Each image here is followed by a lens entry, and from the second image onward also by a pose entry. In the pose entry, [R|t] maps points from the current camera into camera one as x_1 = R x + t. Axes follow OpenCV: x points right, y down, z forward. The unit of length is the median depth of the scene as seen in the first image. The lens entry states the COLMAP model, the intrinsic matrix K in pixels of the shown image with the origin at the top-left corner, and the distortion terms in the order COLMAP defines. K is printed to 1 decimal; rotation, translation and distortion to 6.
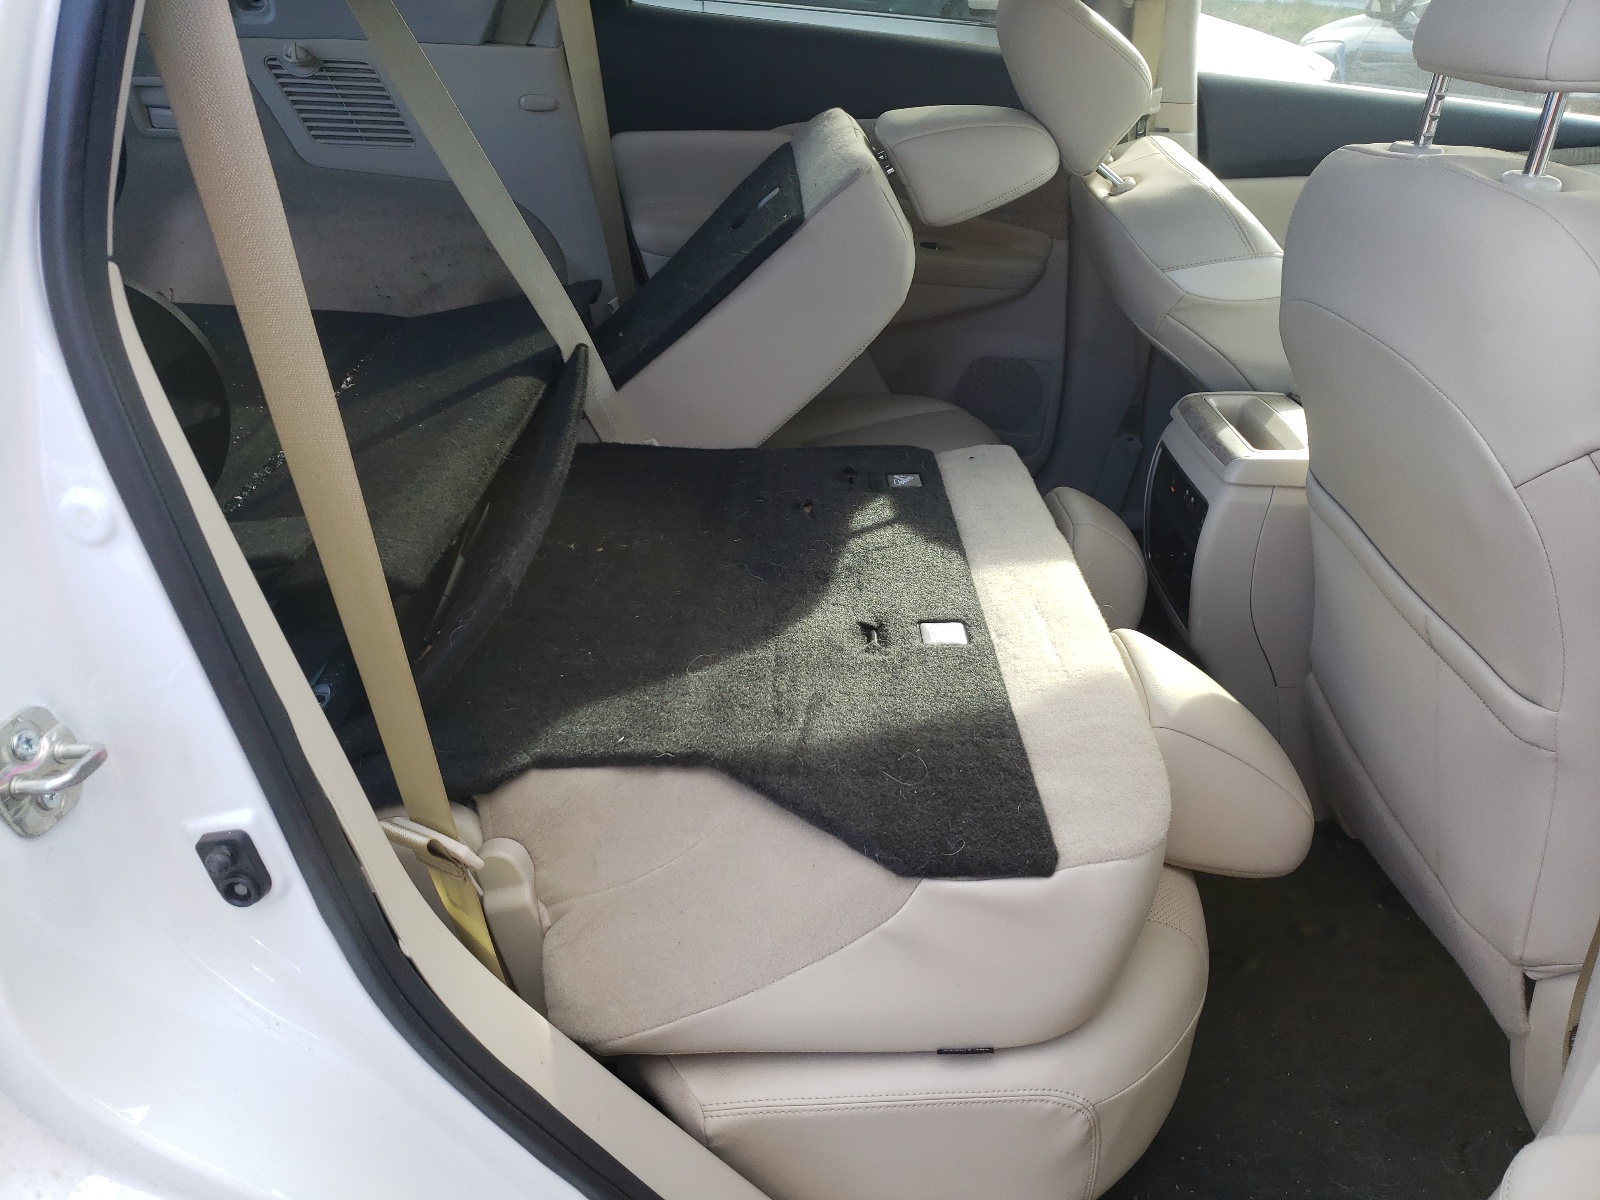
lens RADIAL K [[1198.6, 0, 800.0], [0, 1198.6, 600.0], [0, 0, 1]] dist [0.233422, -0.419754]
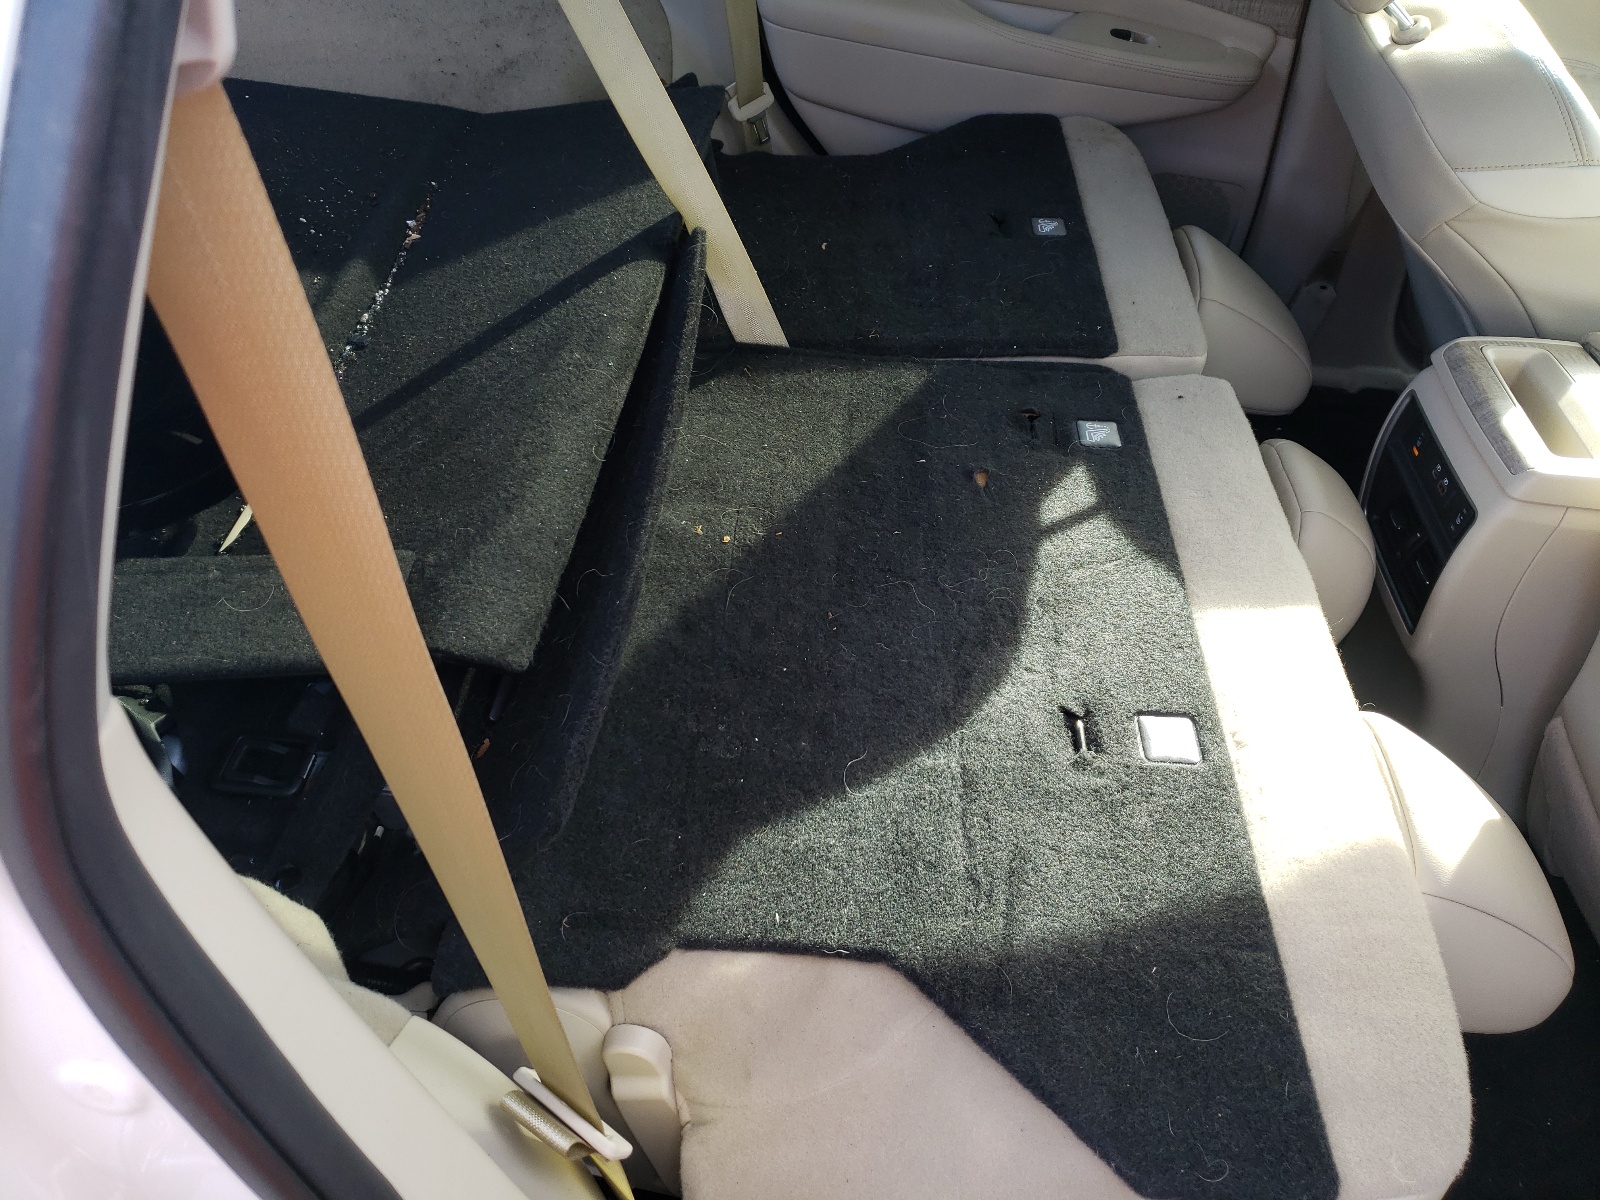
lens RADIAL K [[1241.1, 0, 832.1], [0, 1241.1, 599.3], [0, 0, 1]] dist [0.005948, 0.058921]
pose [[0.997557, 0.069775, -0.003368, -0.104316], [-0.066593, 0.964417, 0.255861, -0.249626], [0.021100, -0.255012, 0.966708, 0.213767]]
